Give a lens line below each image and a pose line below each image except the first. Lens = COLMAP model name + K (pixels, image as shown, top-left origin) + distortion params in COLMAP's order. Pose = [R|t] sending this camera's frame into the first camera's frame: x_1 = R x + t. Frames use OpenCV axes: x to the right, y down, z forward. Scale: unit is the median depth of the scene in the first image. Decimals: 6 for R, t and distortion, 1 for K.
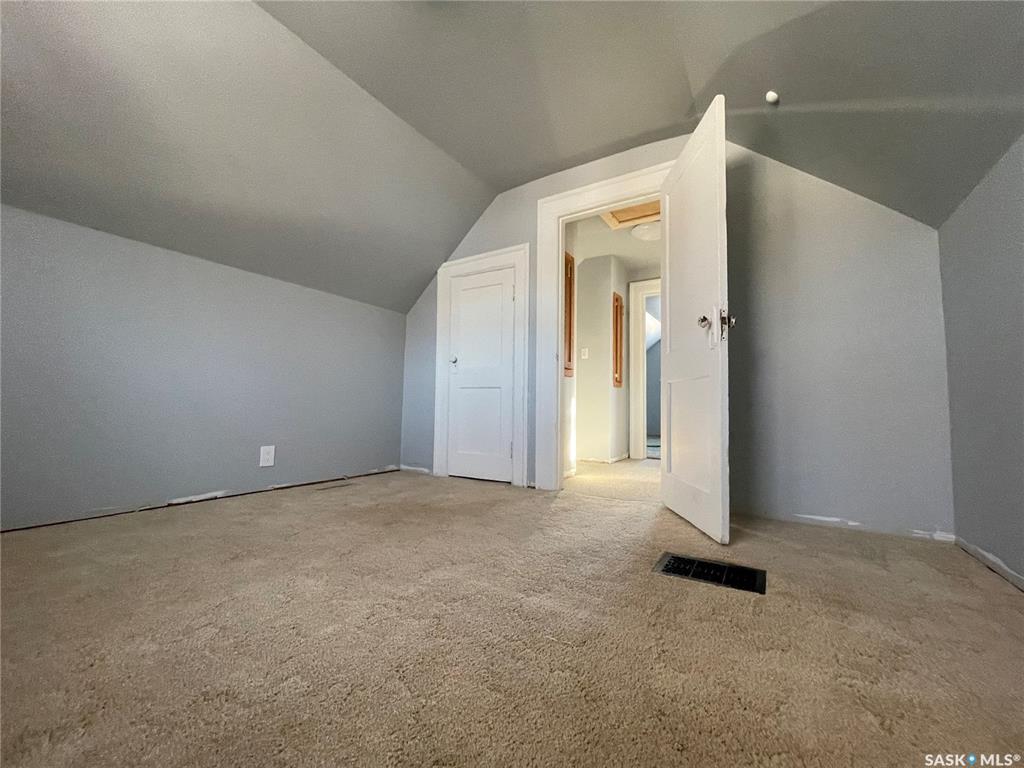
lens RADIAL K [[413.4, 0, 510.1], [0, 413.4, 384.9], [0, 0, 1]] dist [-0.002248, -0.000057]
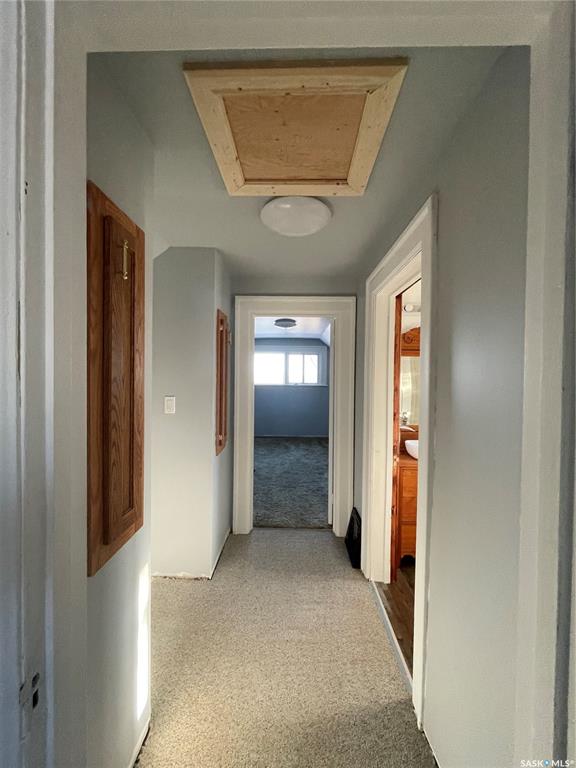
lens RADIAL K [[310.1, 0, 288.8], [0, 310.1, 382.9], [0, 0, 1]] dist [-0.002248, -0.000057]
pose [[0.854173, -0.010533, 0.519882, 0.092703], [-0.027734, 0.997449, 0.065775, -0.144988], [-0.519249, -0.070602, 0.851702, 0.519737]]
